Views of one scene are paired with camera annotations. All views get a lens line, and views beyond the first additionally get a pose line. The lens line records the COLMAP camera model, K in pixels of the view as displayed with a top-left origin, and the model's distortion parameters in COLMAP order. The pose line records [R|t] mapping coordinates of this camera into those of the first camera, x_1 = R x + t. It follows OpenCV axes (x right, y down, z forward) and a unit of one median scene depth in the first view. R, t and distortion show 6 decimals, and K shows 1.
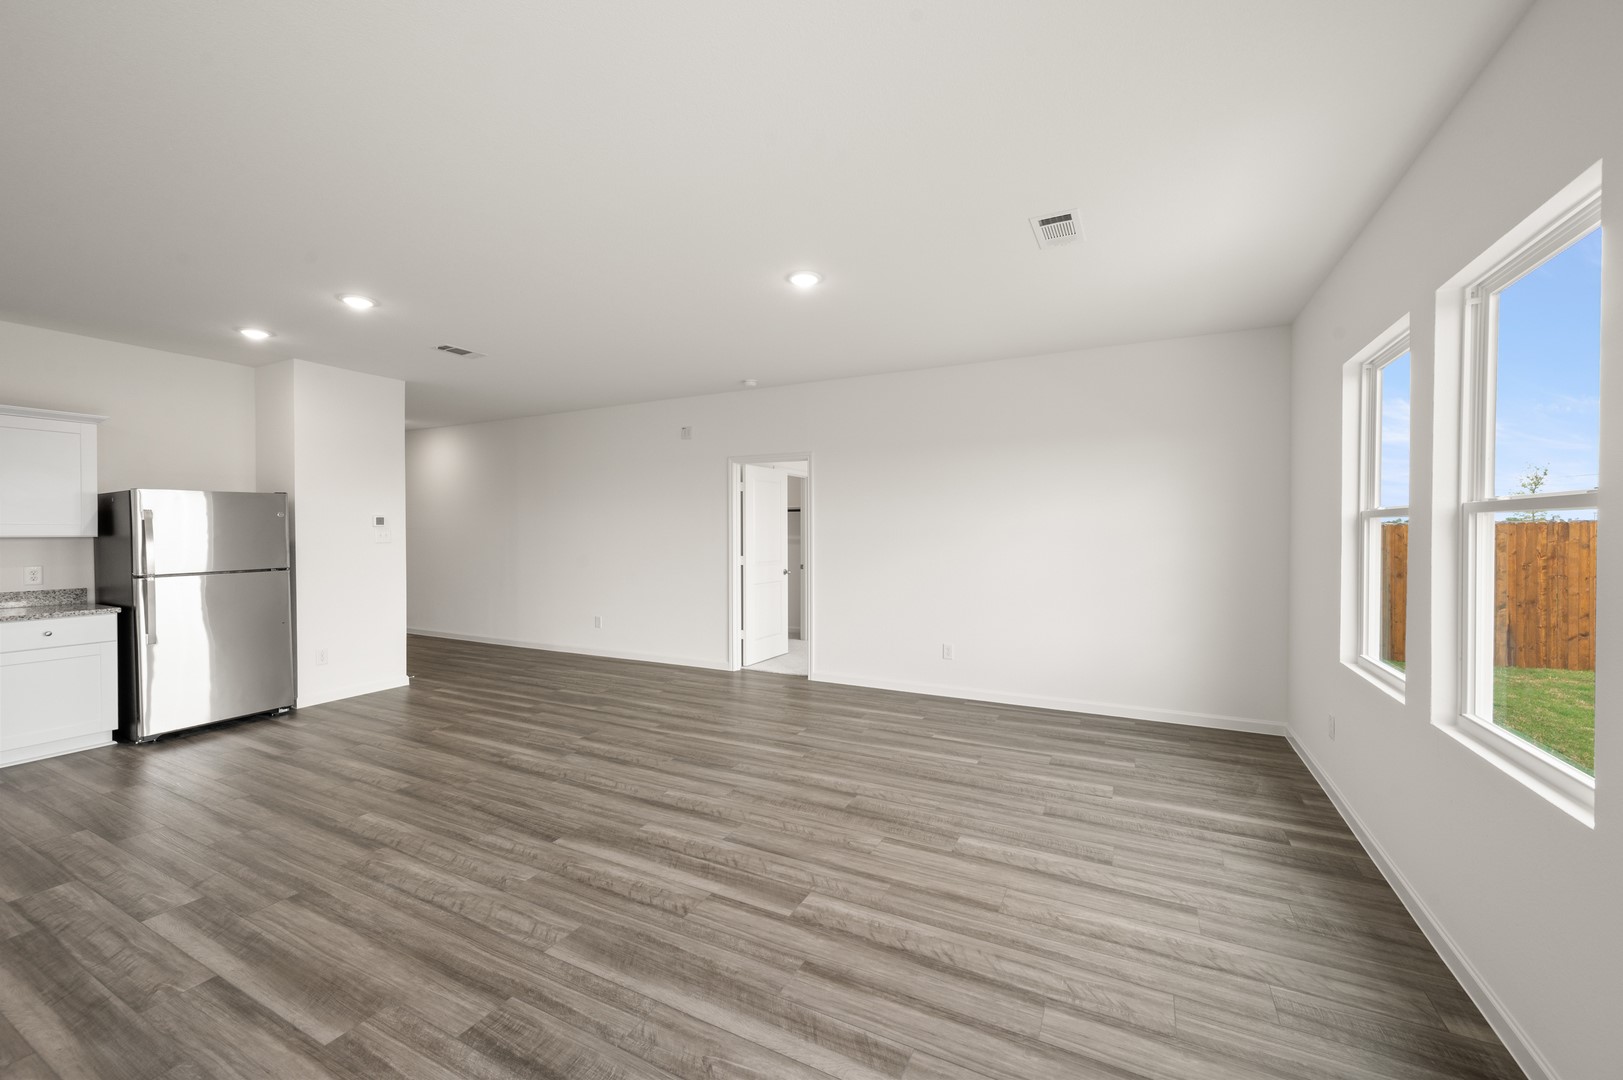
lens RADIAL K [[638.2, 0, 812.8], [0, 638.2, 534.3], [0, 0, 1]] dist [0.001348, -0.000238]
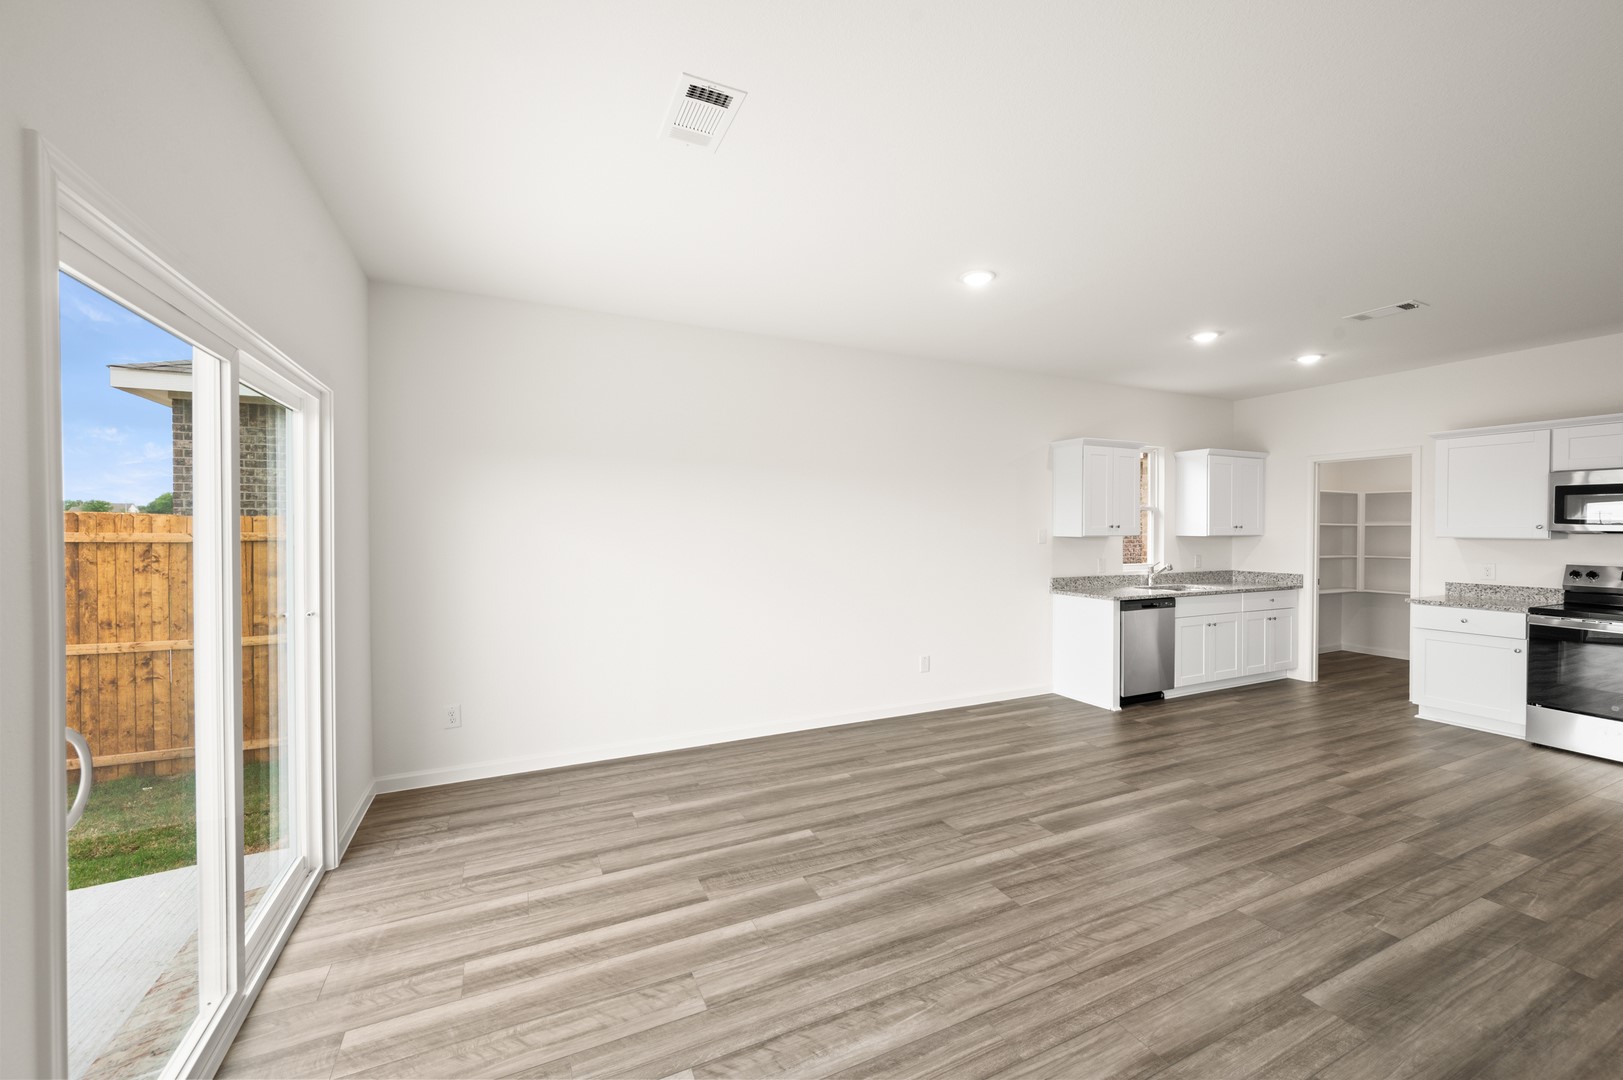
lens RADIAL K [[638.2, 0, 811.1], [0, 638.2, 533.9], [0, 0, 1]] dist [0.001348, -0.000238]
pose [[-0.607232, 0.008990, -0.794474, 0.356543], [-0.005196, 0.999870, 0.015285, -0.015266], [0.794508, 0.013409, -0.607106, 0.537972]]
